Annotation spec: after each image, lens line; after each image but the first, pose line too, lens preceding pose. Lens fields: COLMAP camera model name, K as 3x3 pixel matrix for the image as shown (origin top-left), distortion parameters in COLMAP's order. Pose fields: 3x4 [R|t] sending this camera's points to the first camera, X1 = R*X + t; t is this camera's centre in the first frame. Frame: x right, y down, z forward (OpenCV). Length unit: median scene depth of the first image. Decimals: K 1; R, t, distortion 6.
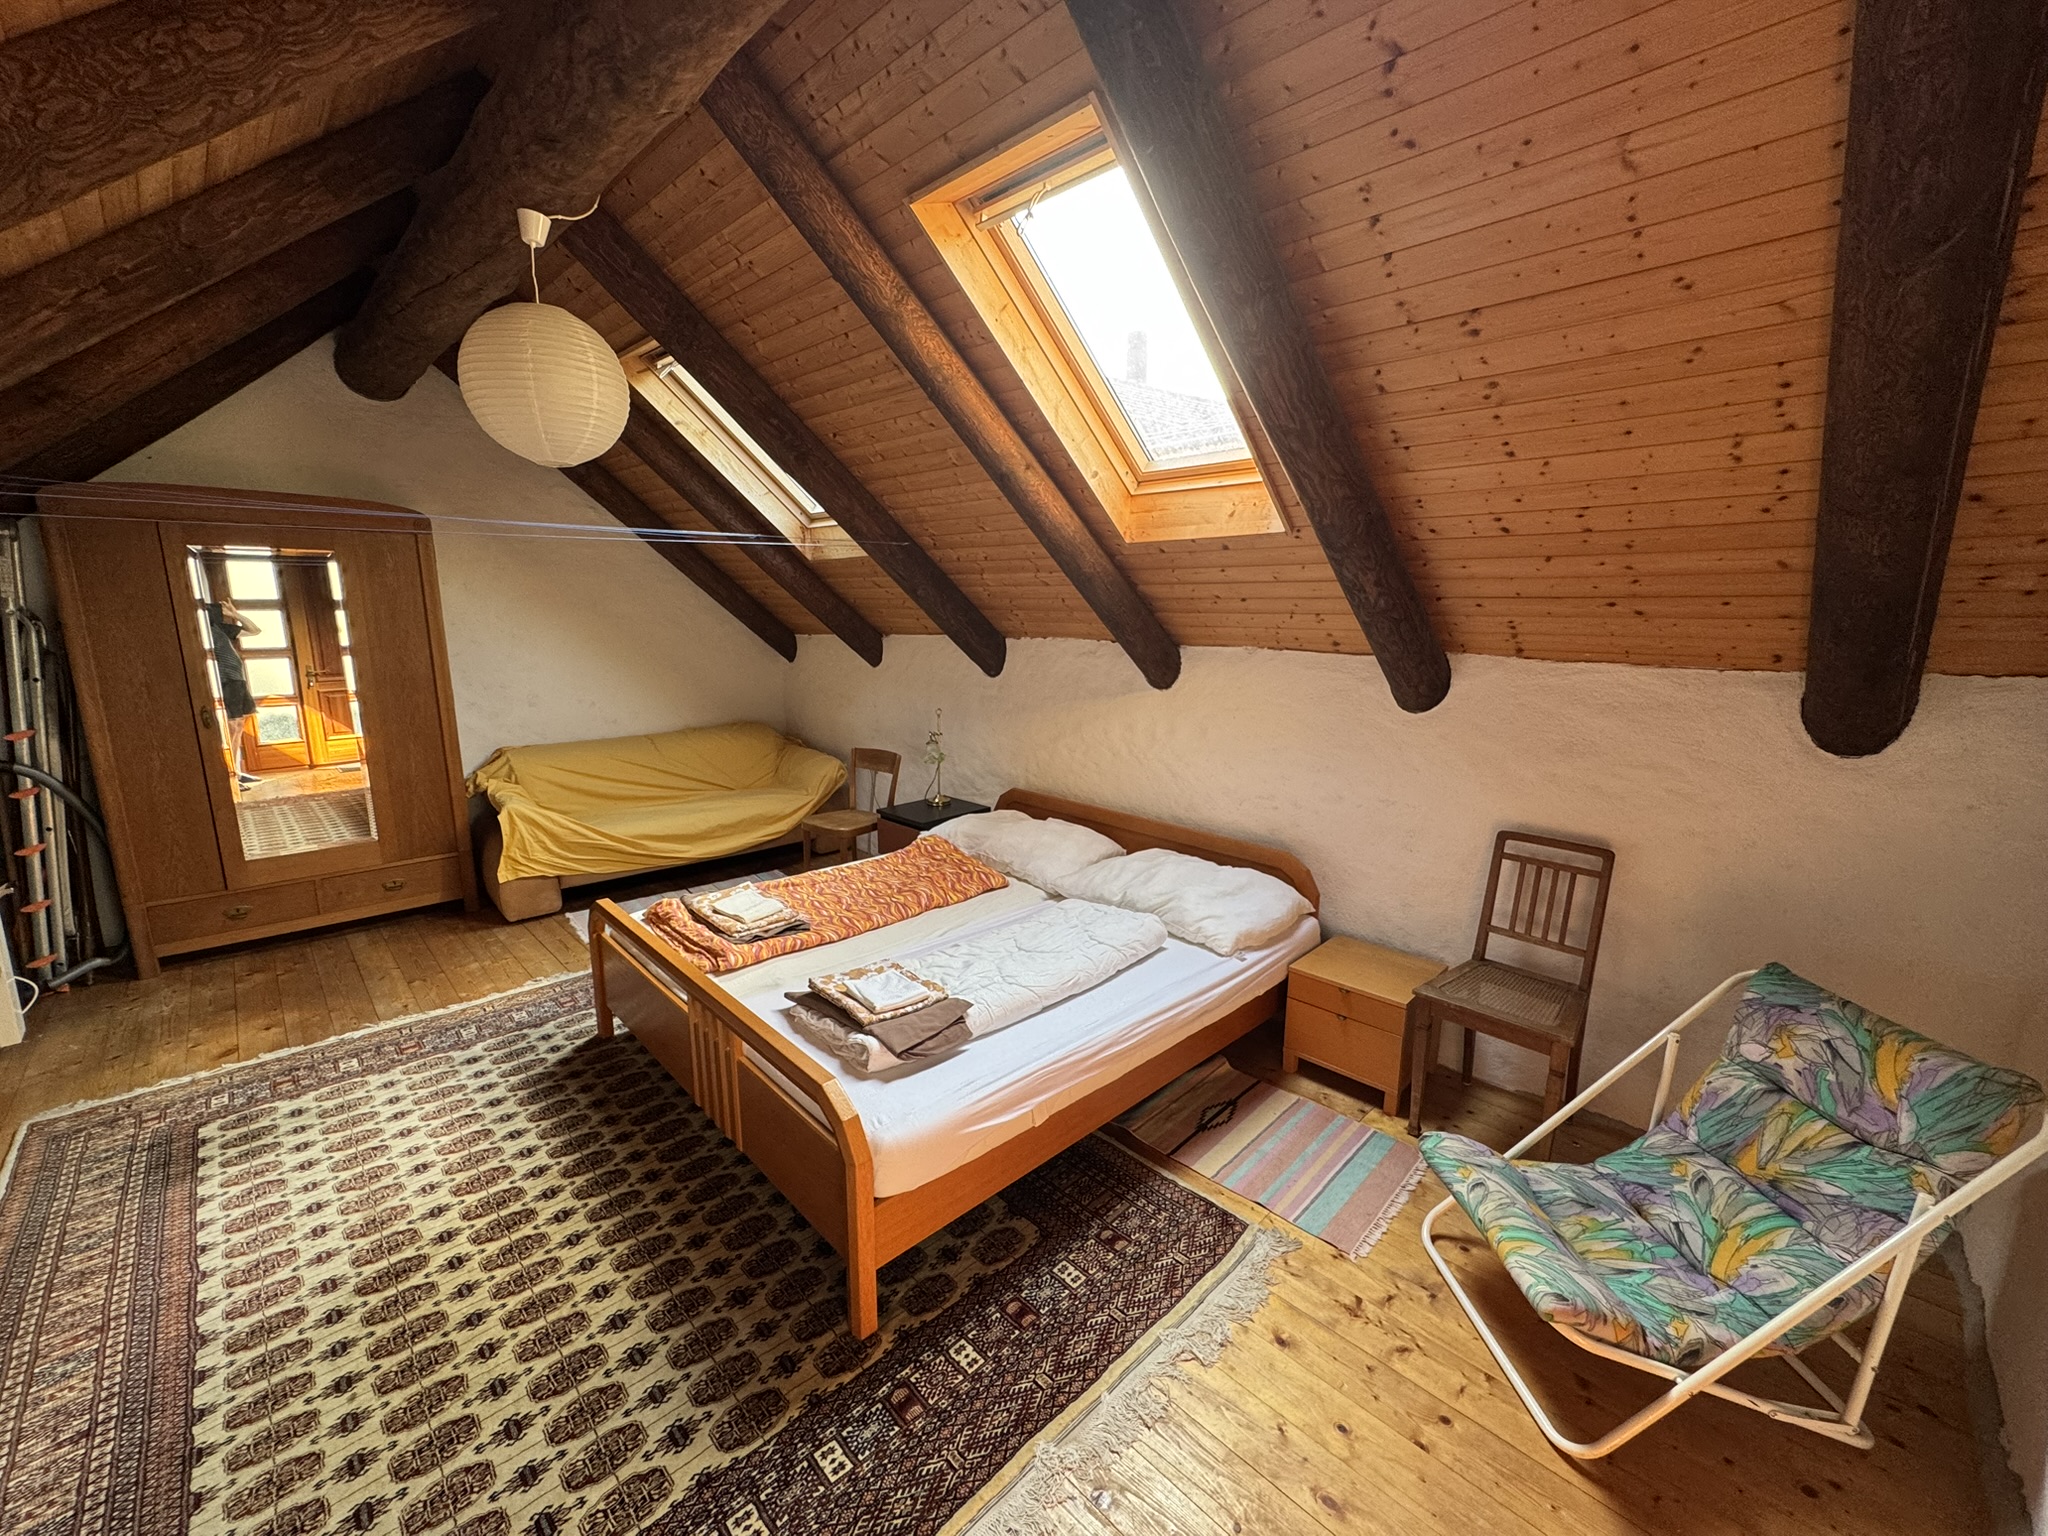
lens RADIAL K [[815.8, 0, 1022.7], [0, 815.8, 764.1], [0, 0, 1]] dist [-0.002842, 0.000046]
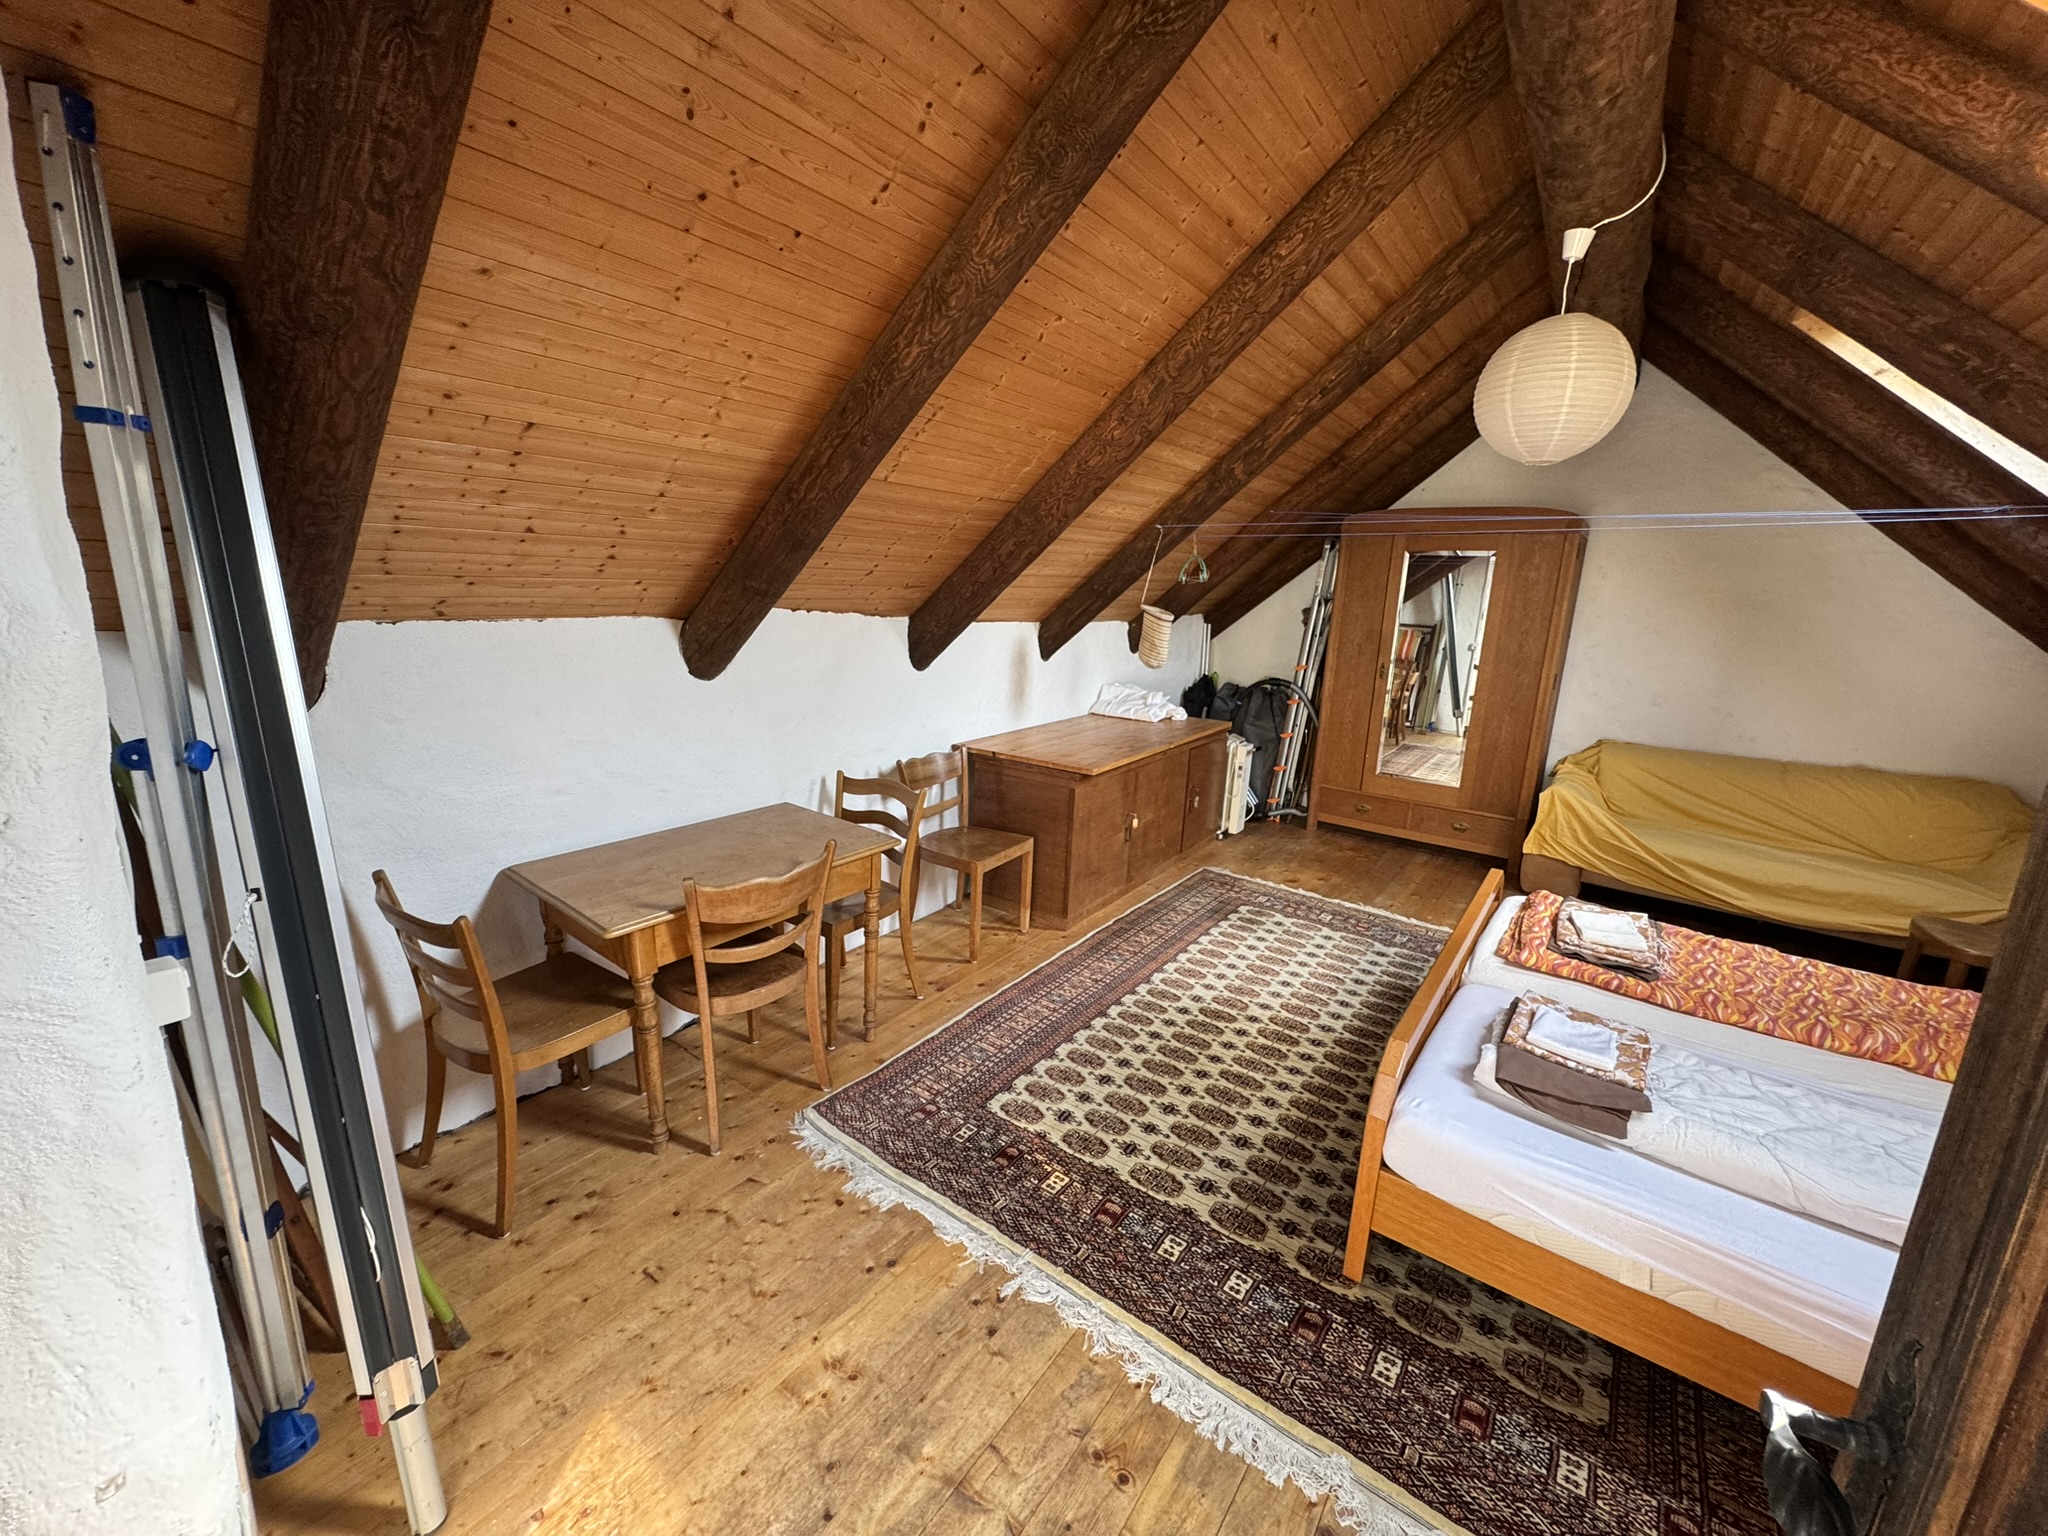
lens RADIAL K [[815.8, 0, 1026.8], [0, 815.8, 766.3], [0, 0, 1]] dist [-0.002842, 0.000046]
pose [[0.165924, 0.217880, -0.961768, 0.556355], [-0.219515, 0.958977, 0.179377, -0.029106], [0.961396, 0.181360, 0.206946, 0.234225]]
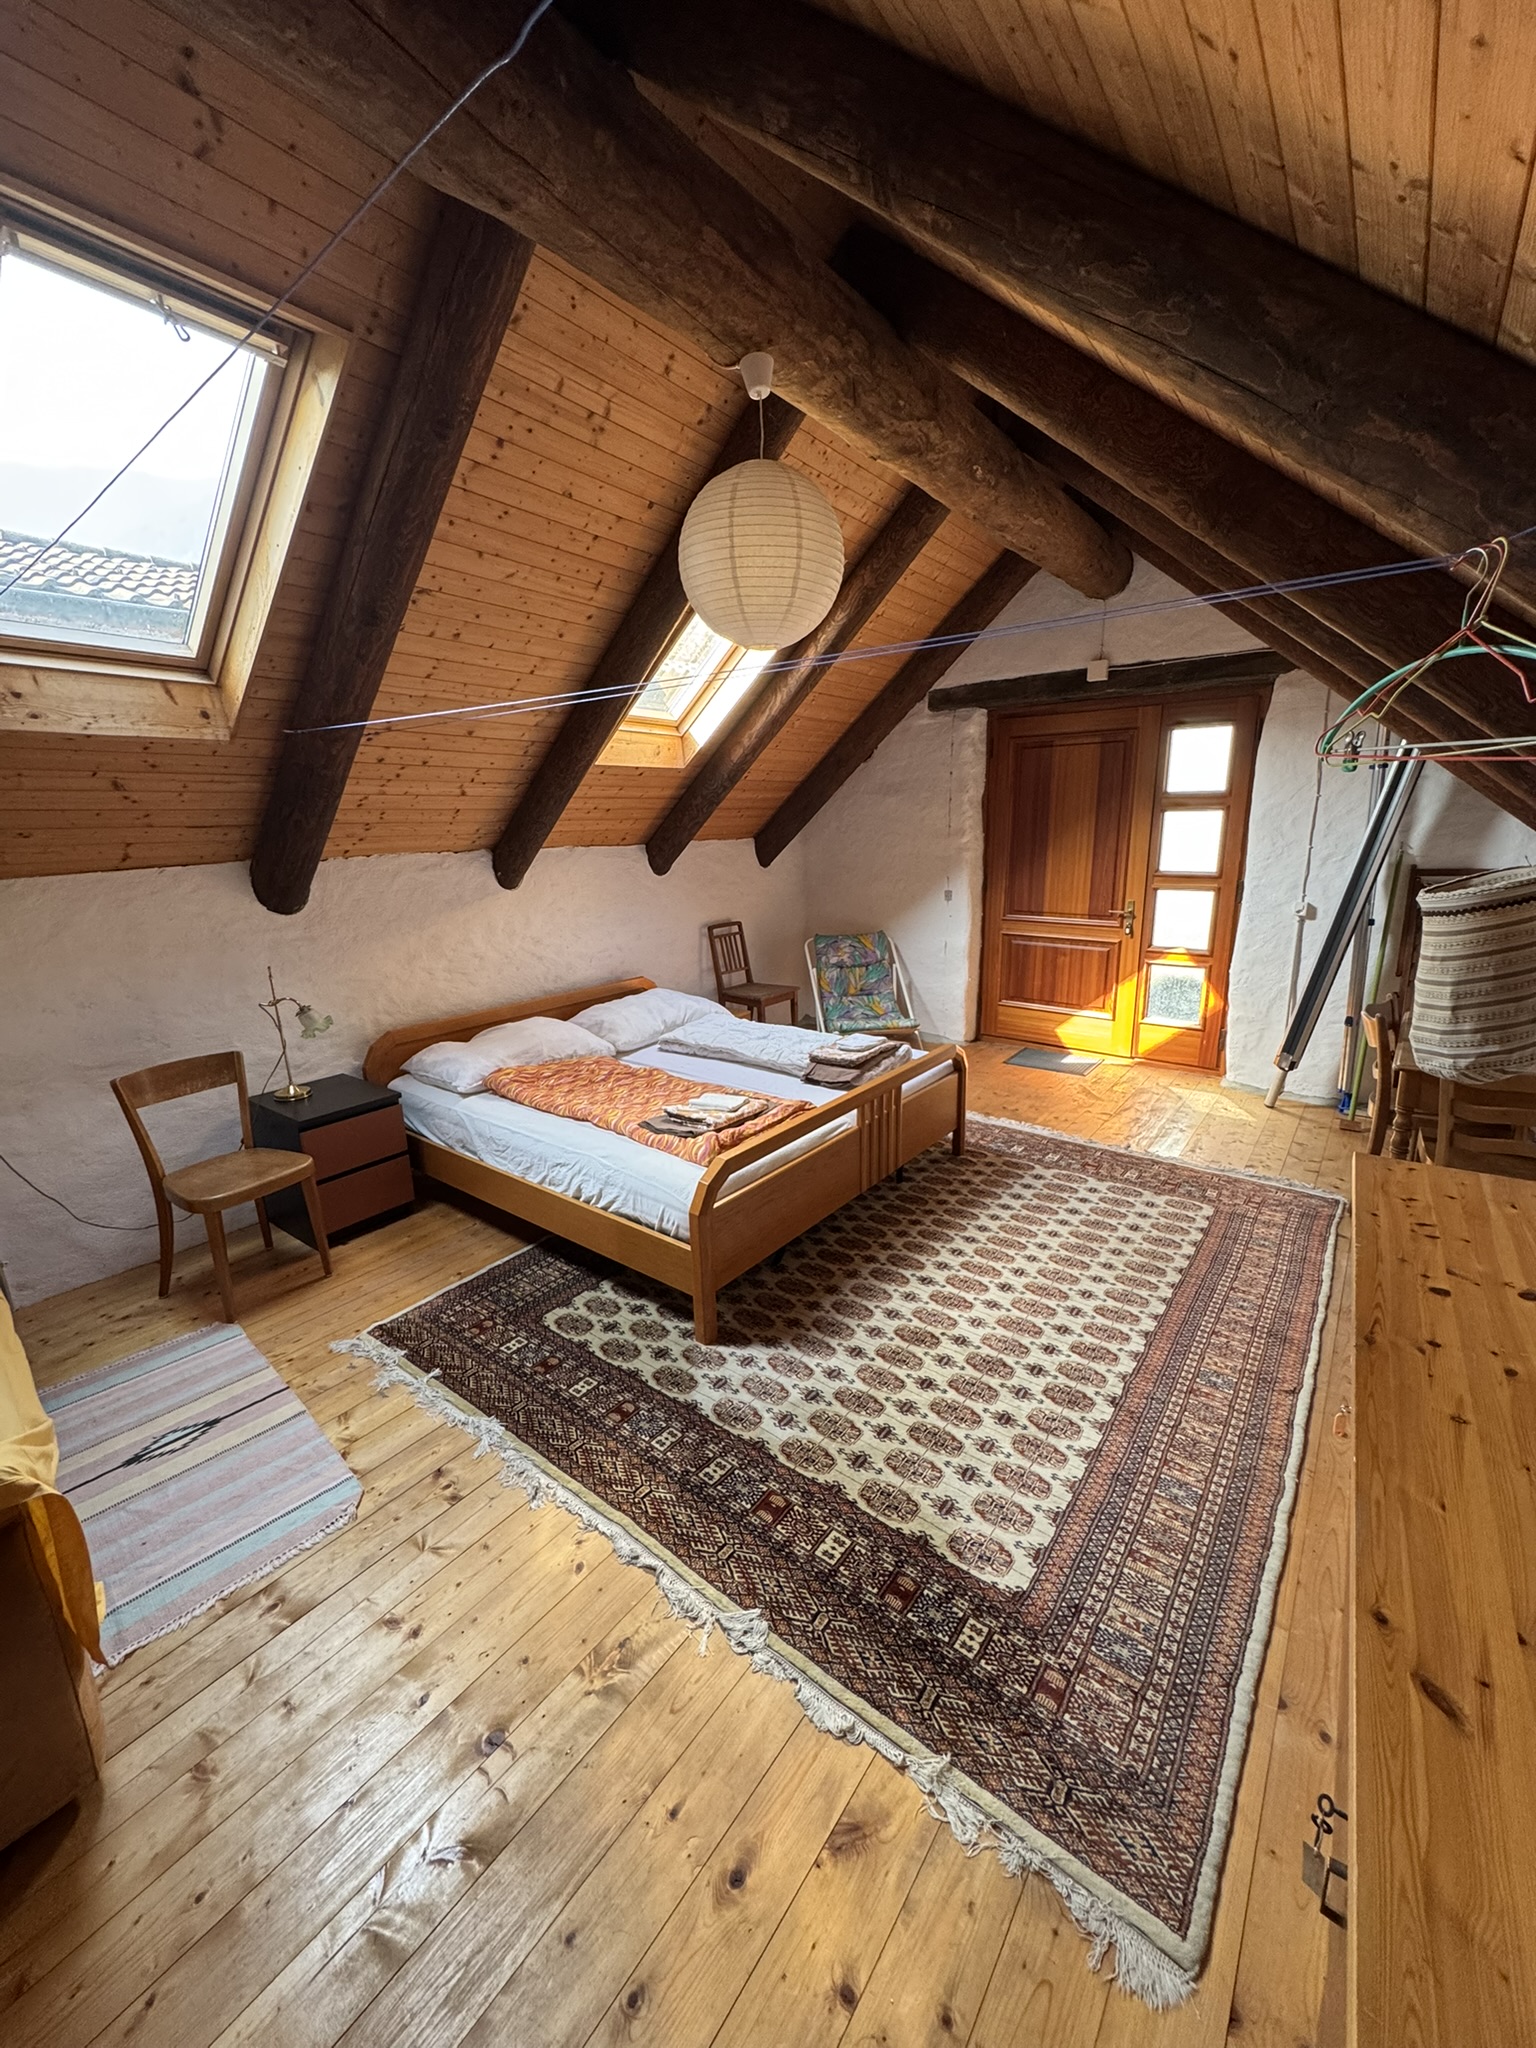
lens RADIAL K [[815.8, 0, 767.7], [0, 815.8, 1014.4], [0, 0, 1]] dist [-0.002842, 0.000046]
pose [[-0.139620, -0.230538, 0.962995, -1.905356], [0.207424, 0.944134, 0.256096, -0.266424], [-0.968236, 0.235505, -0.084001, 1.442449]]
